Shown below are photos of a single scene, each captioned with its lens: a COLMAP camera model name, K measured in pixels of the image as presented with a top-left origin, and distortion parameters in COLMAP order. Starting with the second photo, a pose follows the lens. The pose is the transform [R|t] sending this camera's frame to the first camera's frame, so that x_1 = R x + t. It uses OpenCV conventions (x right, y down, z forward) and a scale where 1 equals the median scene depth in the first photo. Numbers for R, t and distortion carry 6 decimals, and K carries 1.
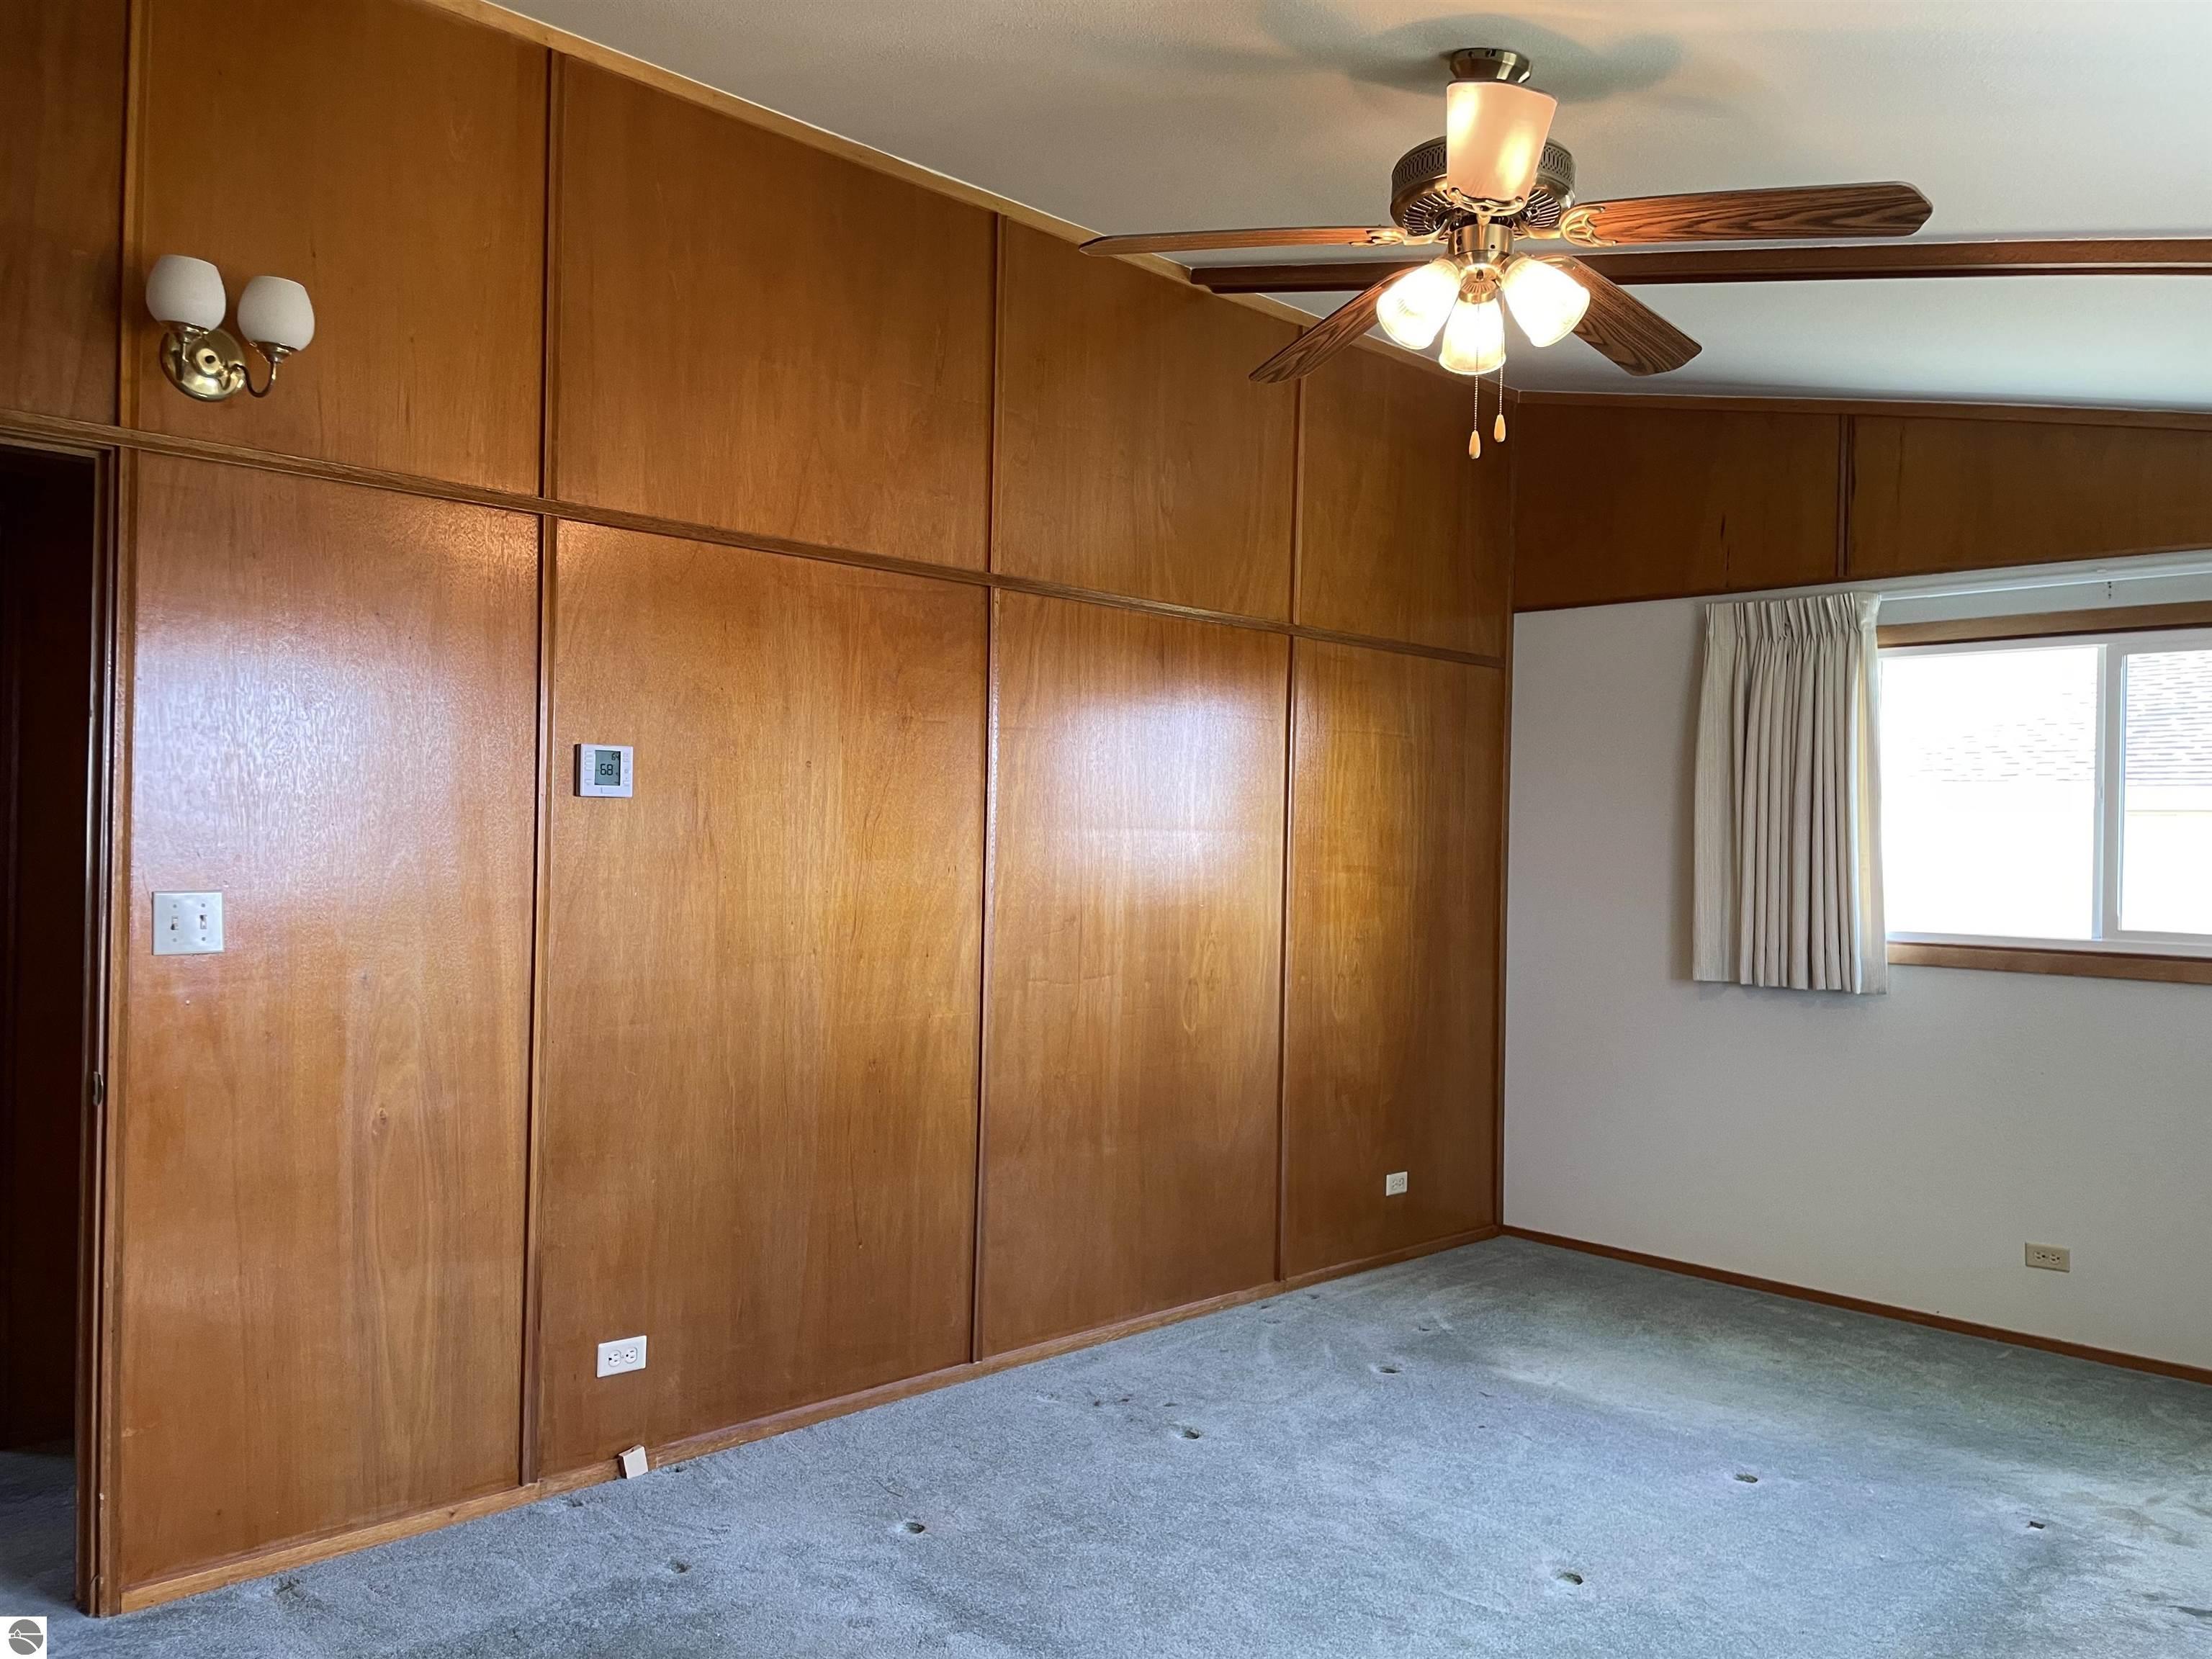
lens RADIAL K [[1686.0, 0, 1092.6], [0, 1686.0, 822.4], [0, 0, 1]] dist [0.042145, -0.056901]
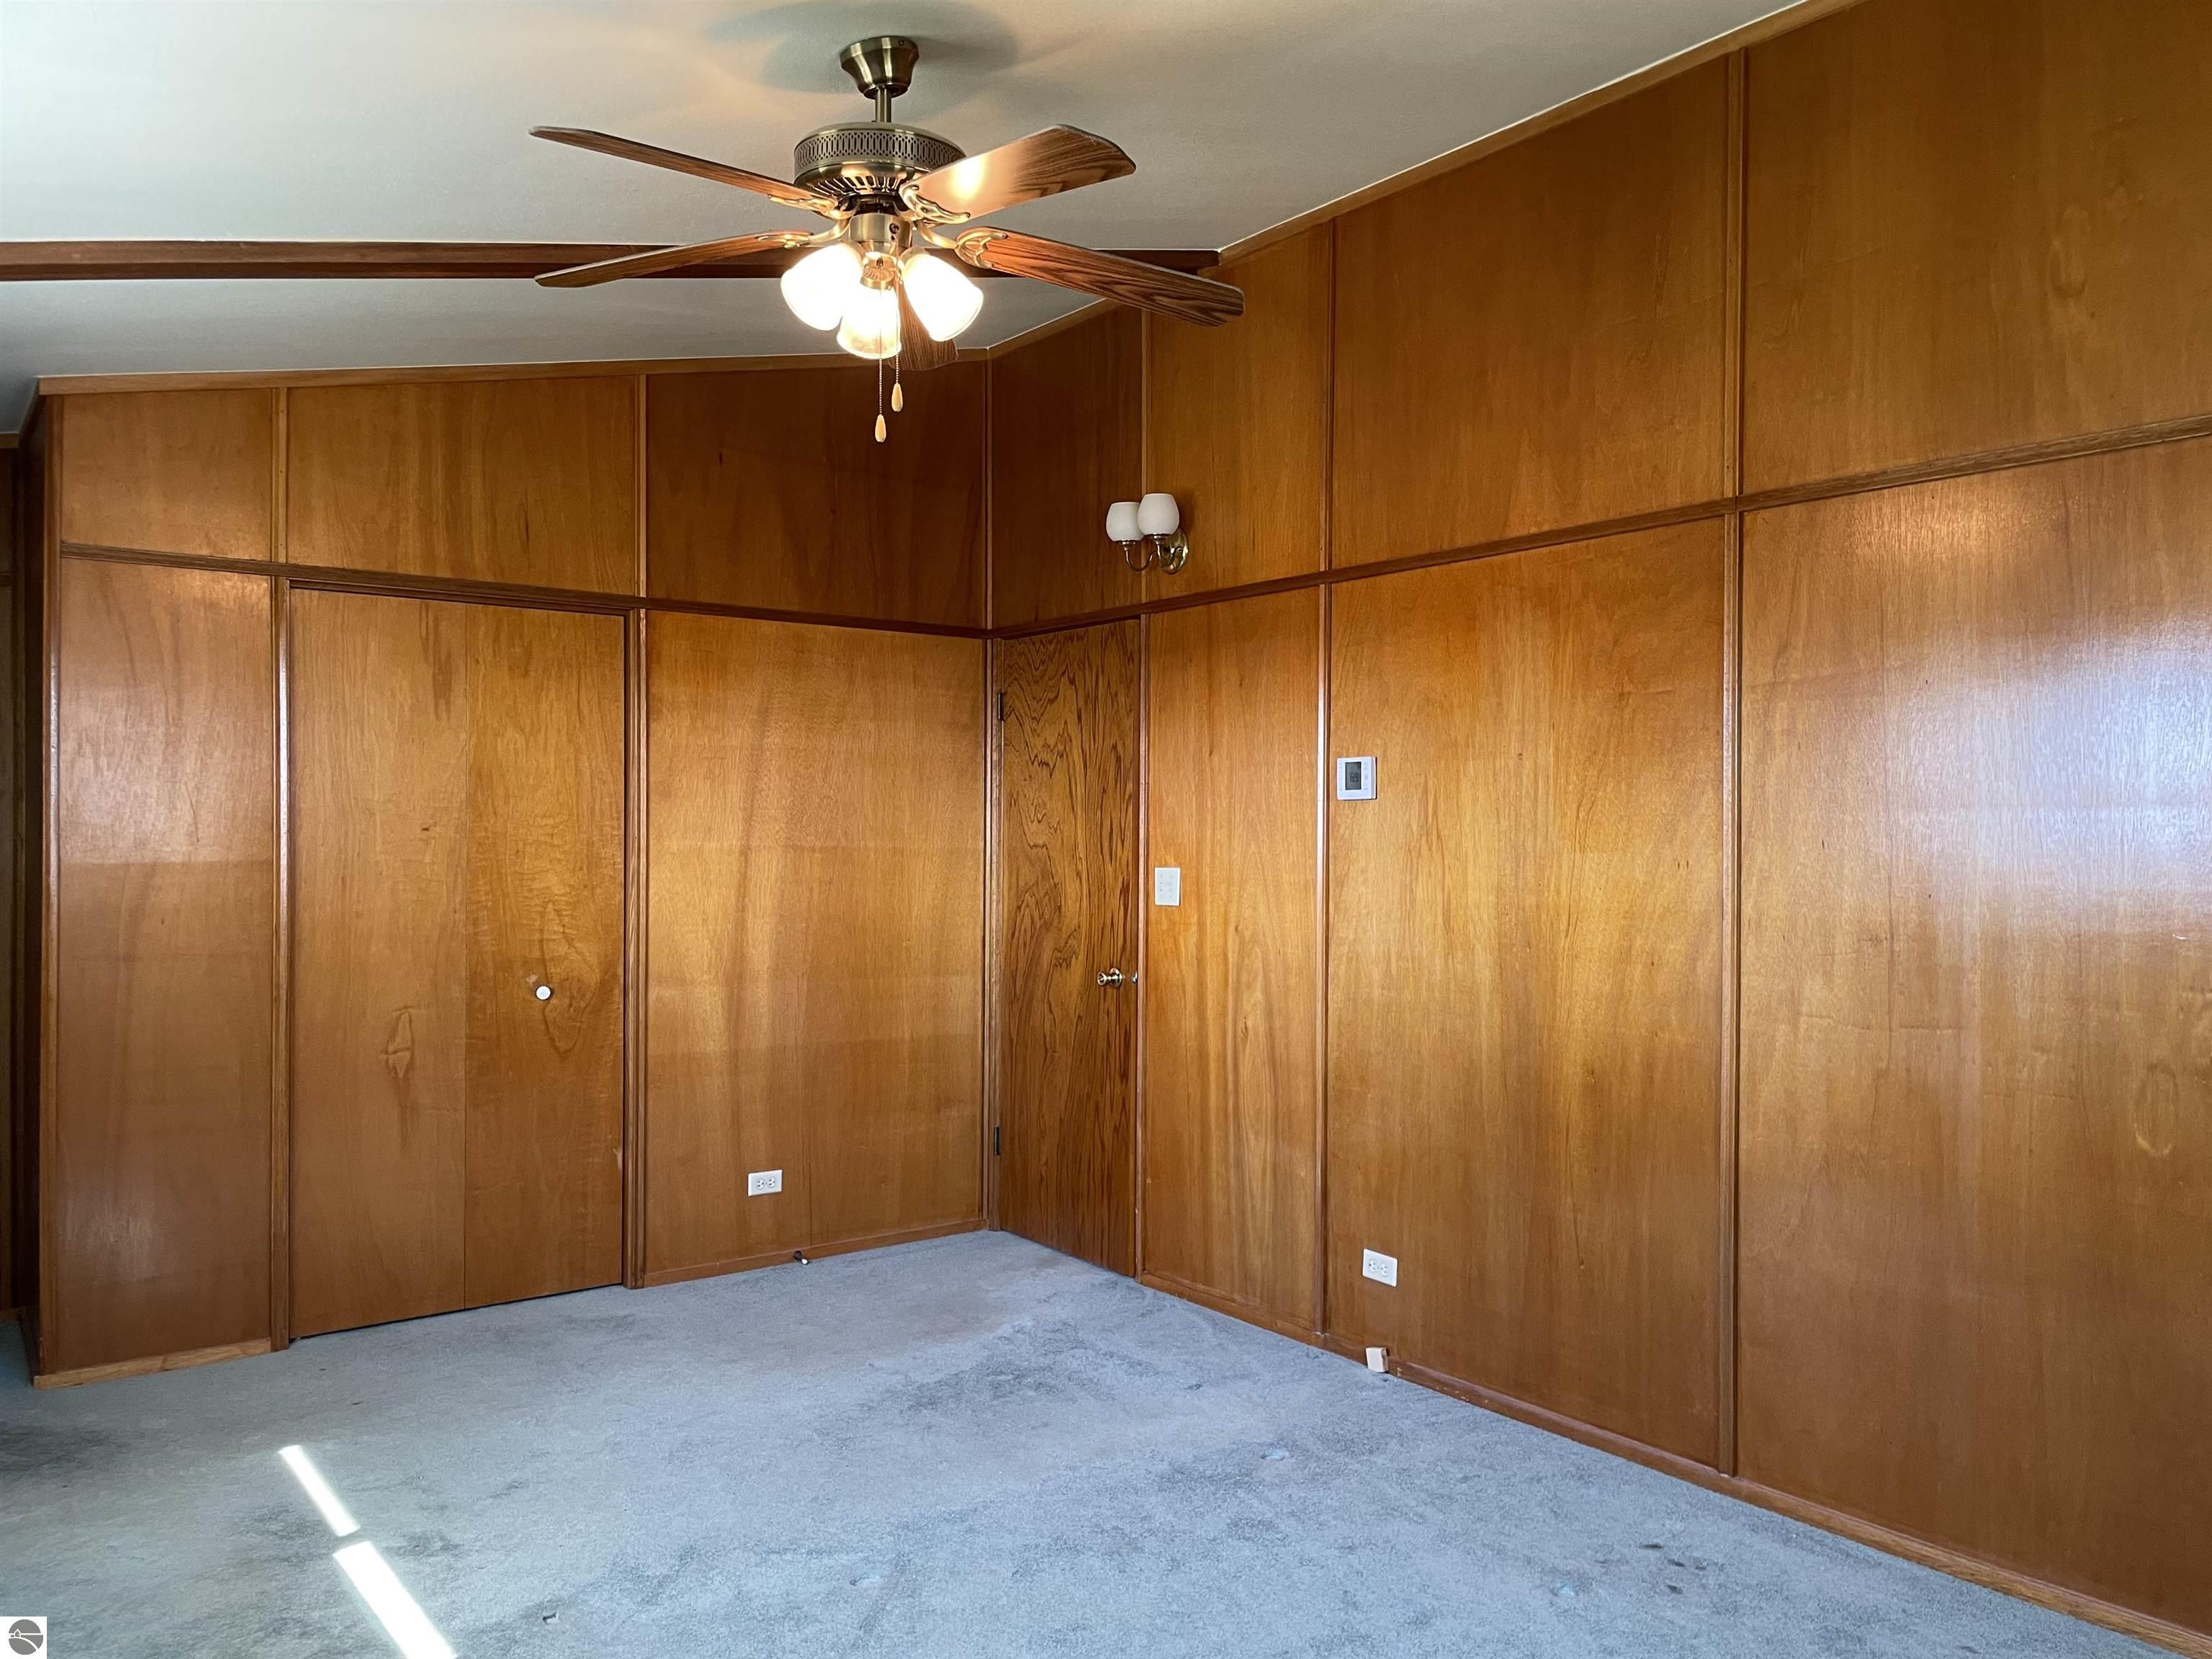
lens RADIAL K [[1686.0, 0, 1110.7], [0, 1686.0, 832.7], [0, 0, 1]] dist [0.042145, -0.056901]
pose [[-0.146102, -0.019687, -0.989074, 0.839455], [0.003982, 0.999782, -0.020489, 0.029546], [0.989261, -0.006932, -0.145992, 0.889553]]
